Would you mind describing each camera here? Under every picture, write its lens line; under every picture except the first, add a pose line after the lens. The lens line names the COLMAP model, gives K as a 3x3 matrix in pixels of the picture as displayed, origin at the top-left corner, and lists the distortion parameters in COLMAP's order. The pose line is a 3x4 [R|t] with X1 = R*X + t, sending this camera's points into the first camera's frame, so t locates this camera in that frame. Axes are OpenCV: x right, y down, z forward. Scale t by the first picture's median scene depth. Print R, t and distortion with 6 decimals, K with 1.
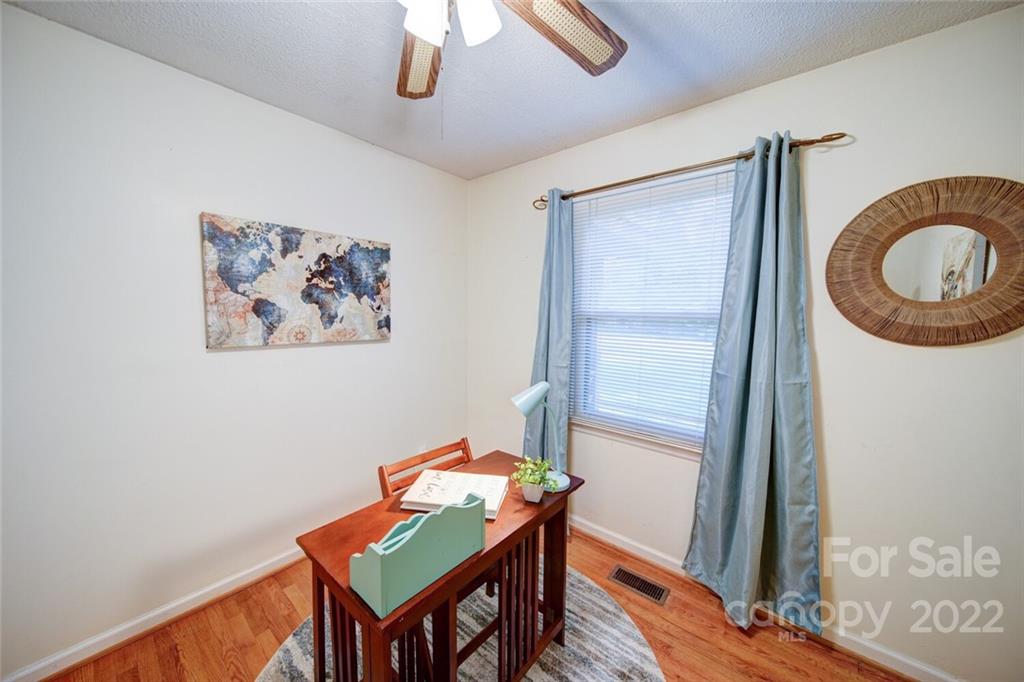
lens RADIAL K [[358.0, 0, 514.1], [0, 358.0, 342.9], [0, 0, 1]] dist [-0.002463, -0.000514]
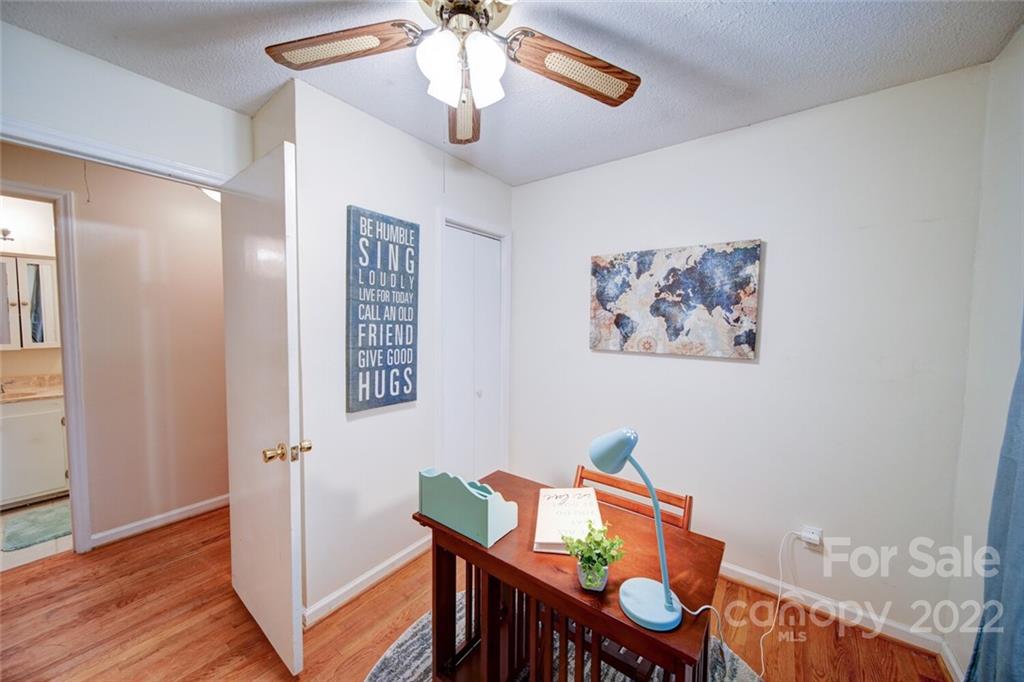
lens RADIAL K [[358.0, 0, 513.2], [0, 358.0, 341.4], [0, 0, 1]] dist [-0.002463, -0.000514]
pose [[0.045964, 0.046694, -0.997851, 0.490509], [-0.097683, 0.994330, 0.042030, -0.038119], [0.994156, 0.095541, 0.050264, 0.514363]]
